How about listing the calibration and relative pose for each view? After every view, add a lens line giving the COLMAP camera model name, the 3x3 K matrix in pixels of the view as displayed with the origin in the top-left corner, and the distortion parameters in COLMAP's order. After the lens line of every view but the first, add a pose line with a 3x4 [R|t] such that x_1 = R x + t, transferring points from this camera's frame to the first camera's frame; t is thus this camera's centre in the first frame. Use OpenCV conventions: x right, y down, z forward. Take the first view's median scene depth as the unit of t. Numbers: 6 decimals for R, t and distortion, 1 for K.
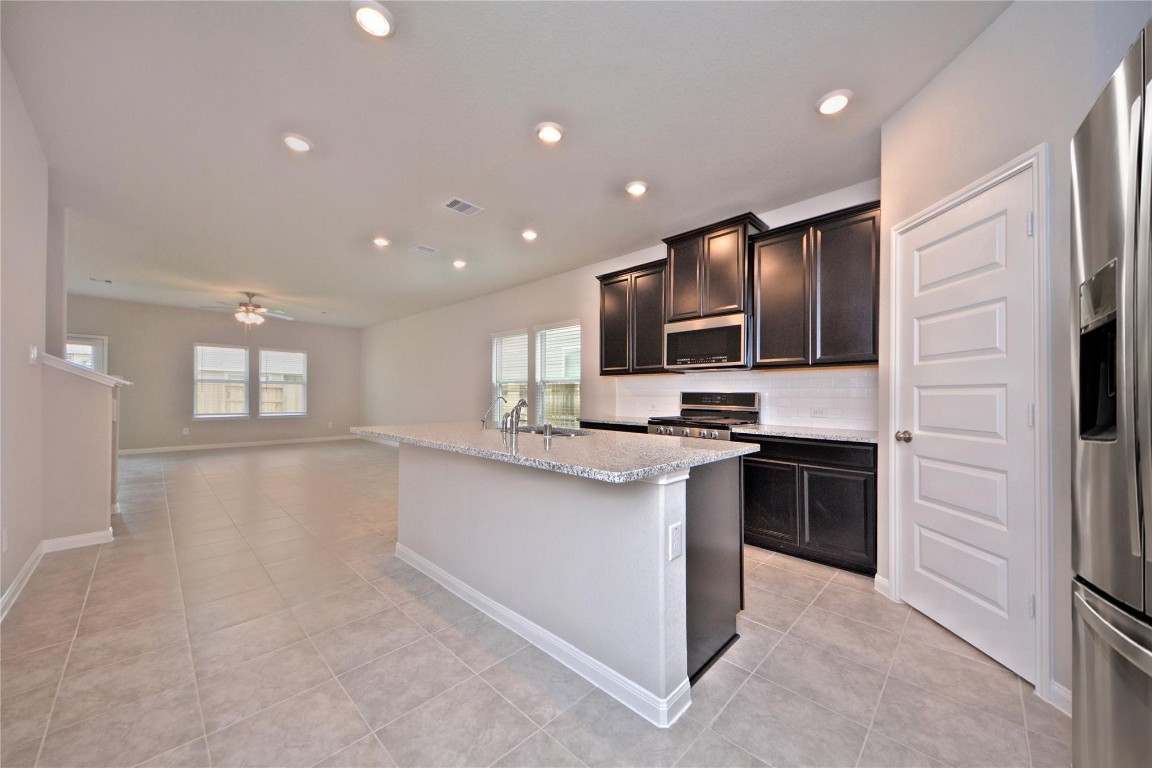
lens RADIAL K [[405.7, 0, 572.4], [0, 405.7, 389.5], [0, 0, 1]] dist [0.025687, -0.000013]
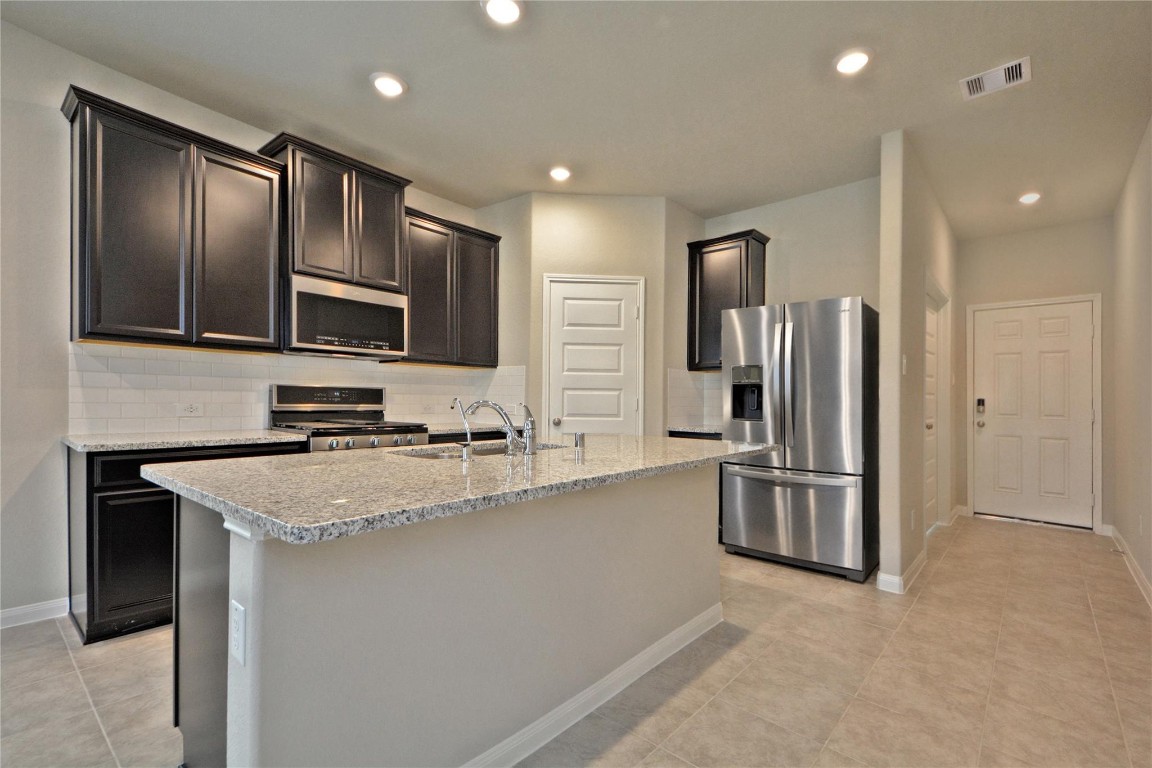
lens RADIAL K [[530.5, 0, 583.2], [0, 530.5, 393.1], [0, 0, 1]] dist [0.020489, -0.000442]
pose [[-0.052957, 0.002495, 0.998594, -0.664962], [-0.031758, 0.999487, -0.004182, 0.009550], [-0.998092, -0.031934, -0.052851, 0.644410]]
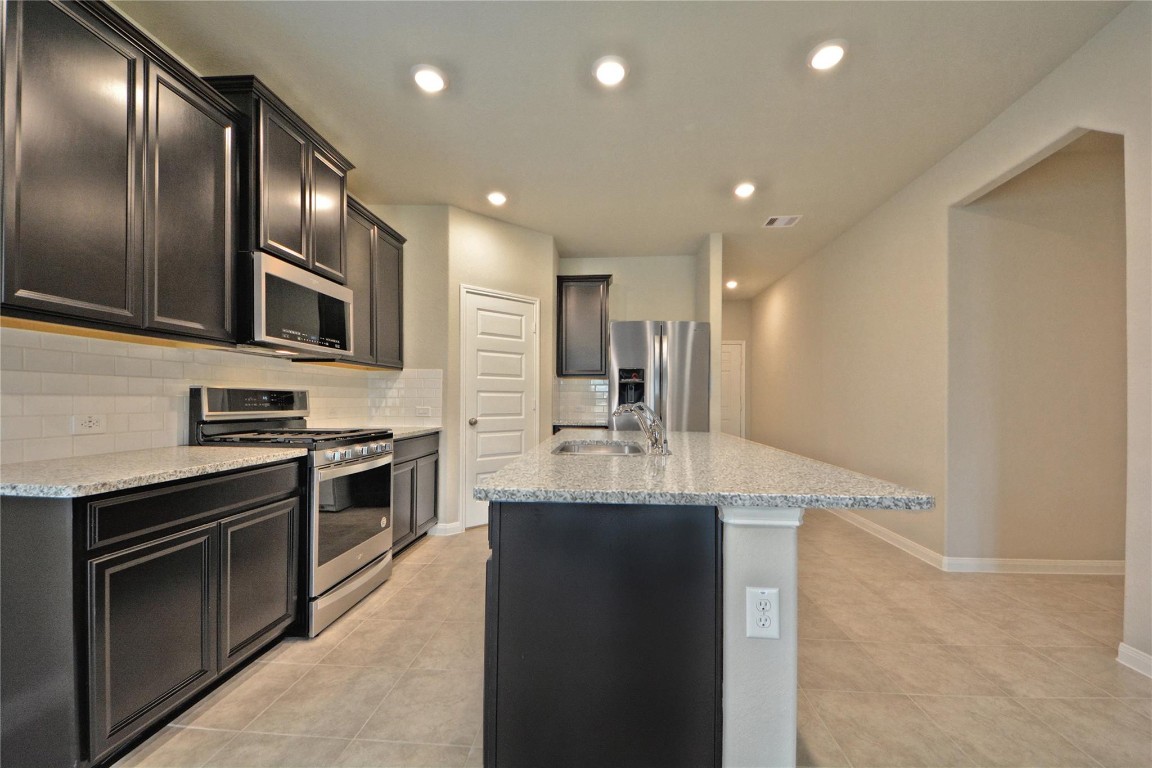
lens RADIAL K [[450.1, 0, 580.3], [0, 450.1, 391.2], [0, 0, 1]] dist [0.000742, -0.000773]
pose [[-0.641977, 0.001459, 0.766723, -0.491617], [-0.023806, 0.999478, -0.021835, 0.014544], [-0.766355, -0.032270, -0.641607, 1.138541]]
